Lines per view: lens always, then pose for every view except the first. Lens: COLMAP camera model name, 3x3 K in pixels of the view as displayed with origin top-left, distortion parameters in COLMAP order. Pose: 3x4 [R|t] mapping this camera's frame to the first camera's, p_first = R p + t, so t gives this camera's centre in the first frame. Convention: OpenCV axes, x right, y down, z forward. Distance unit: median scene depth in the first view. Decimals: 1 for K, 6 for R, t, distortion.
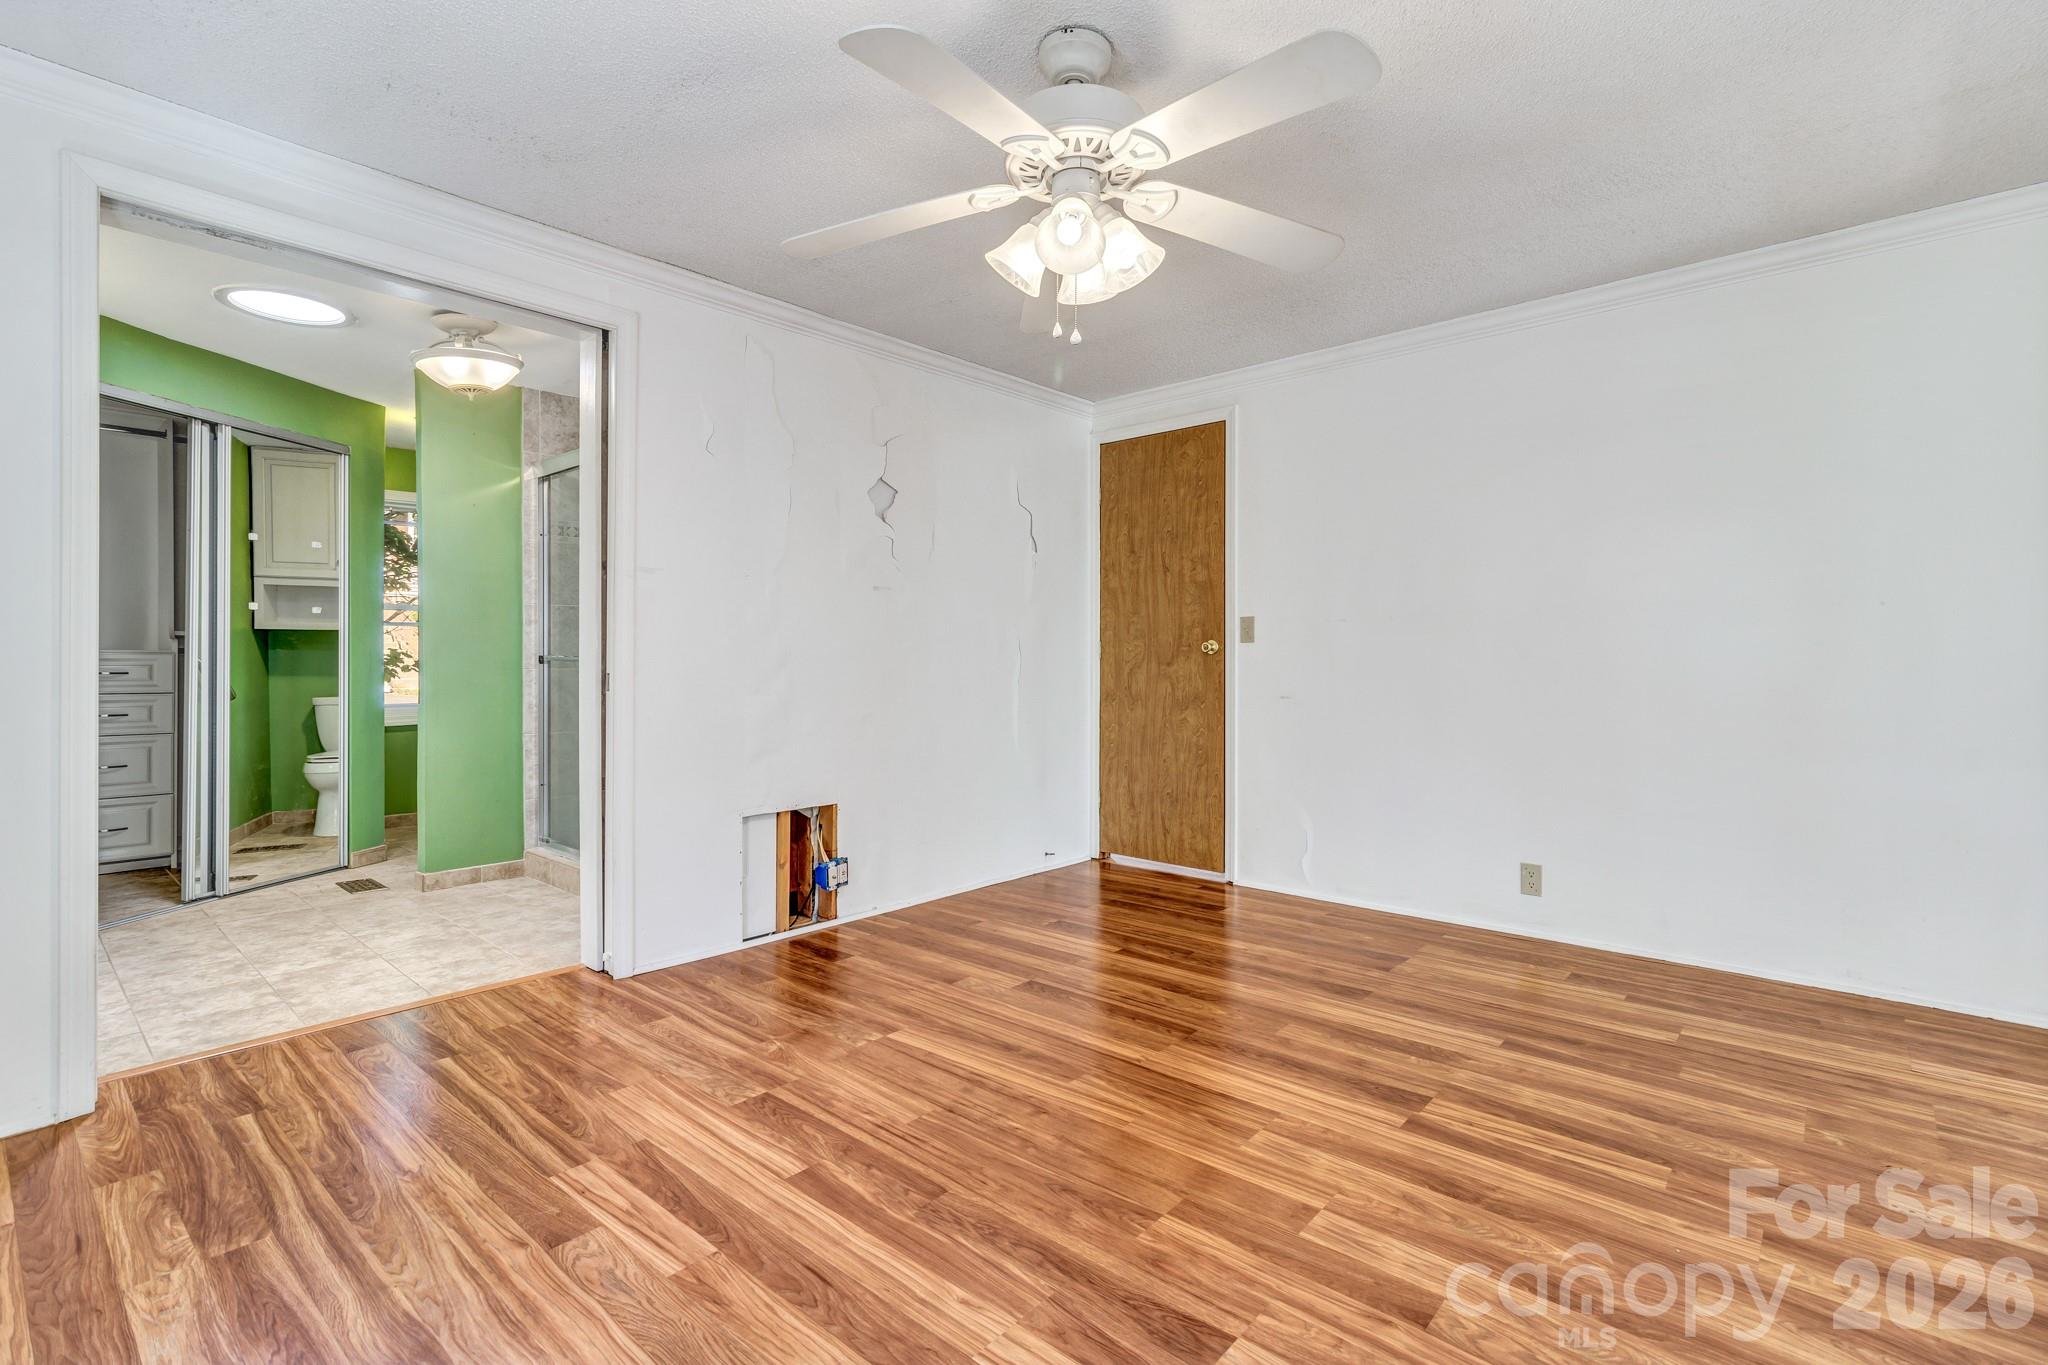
lens RADIAL K [[944.7, 0, 1030.5], [0, 944.7, 661.8], [0, 0, 1]] dist [0.002781, 0.000791]
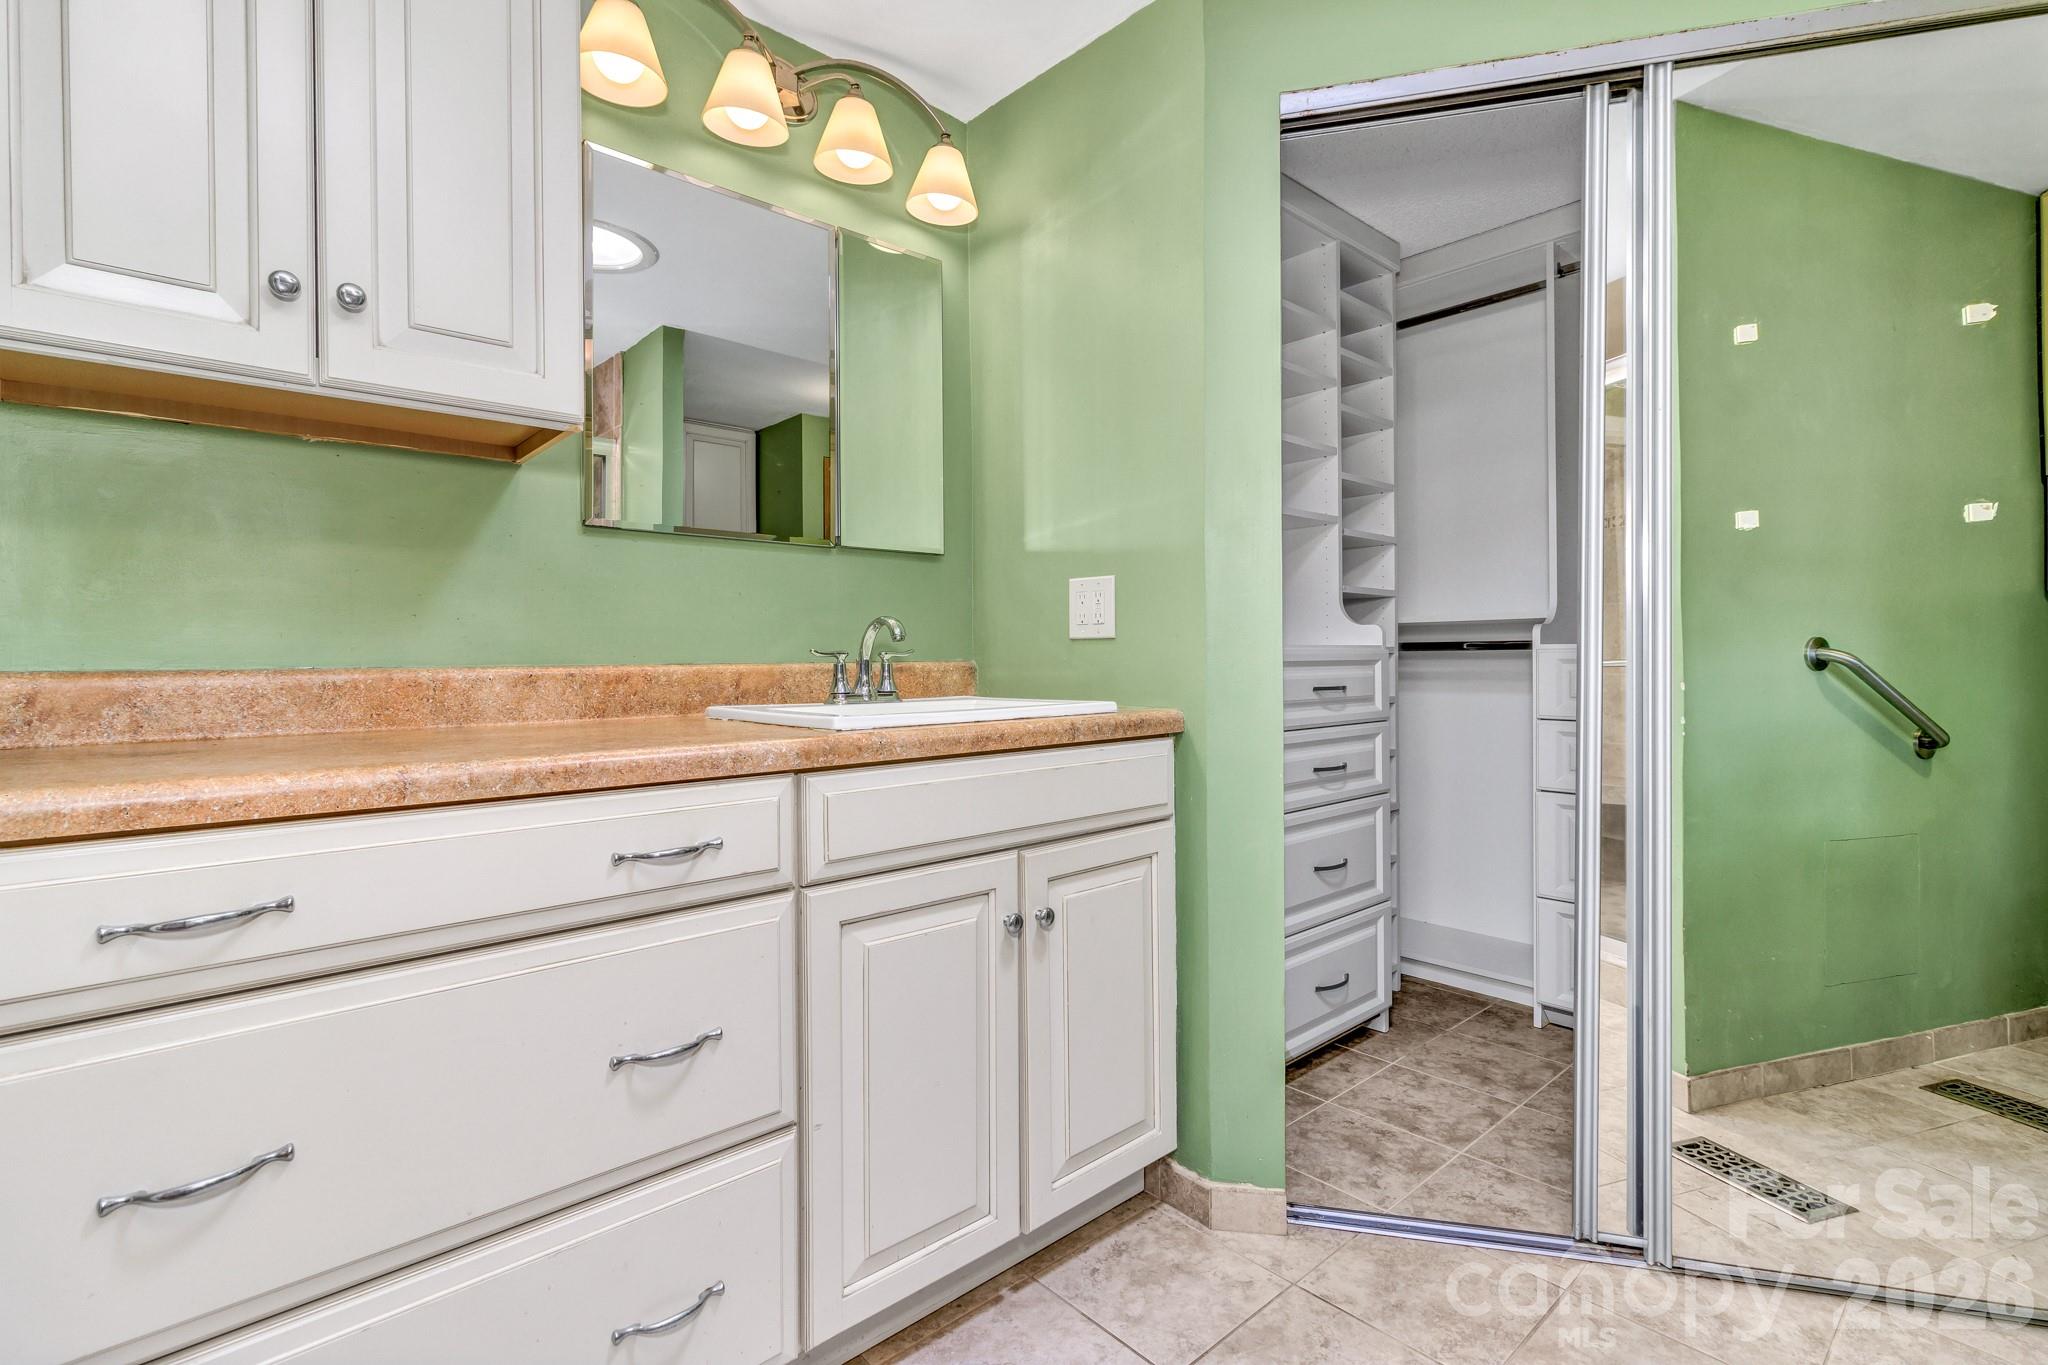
lens RADIAL K [[944.7, 0, 1030.5], [0, 944.7, 661.8], [0, 0, 1]] dist [0.002781, 0.000791]
pose [[-0.108955, 0.002694, -0.994043, -0.383709], [0.006296, 0.999978, 0.002020, -0.004762], [0.994027, -0.006038, -0.108970, 0.691786]]
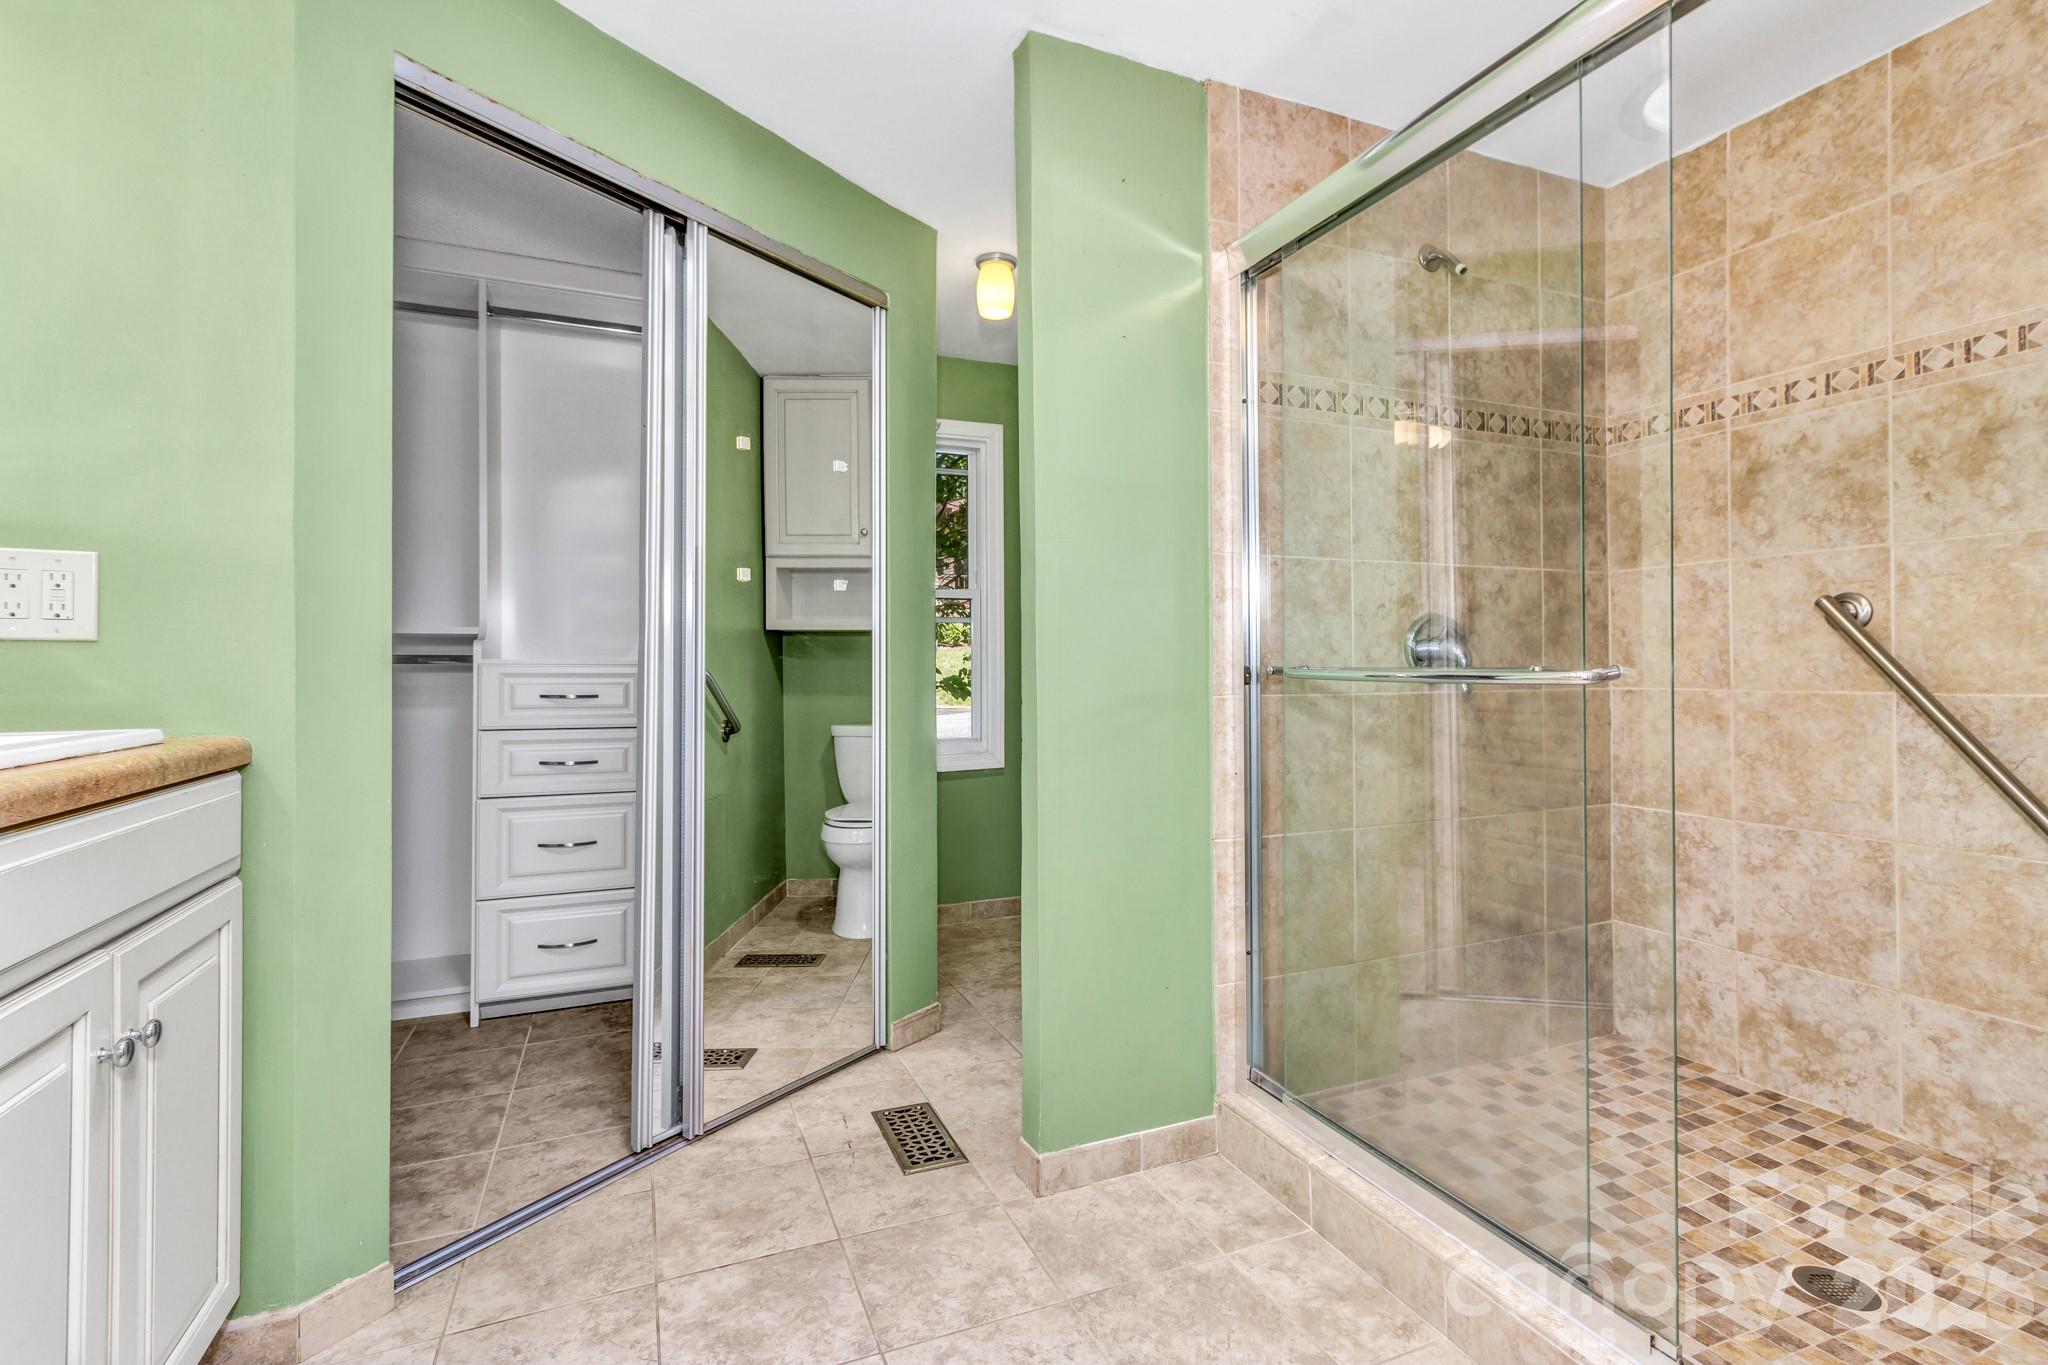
lens RADIAL K [[944.7, 0, 1030.5], [0, 944.7, 661.8], [0, 0, 1]] dist [0.002781, 0.000791]
pose [[0.905571, -0.005059, -0.424165, -0.414583], [0.001517, 0.999961, -0.008689, -0.004603], [0.424193, 0.007225, 0.905543, 0.540965]]
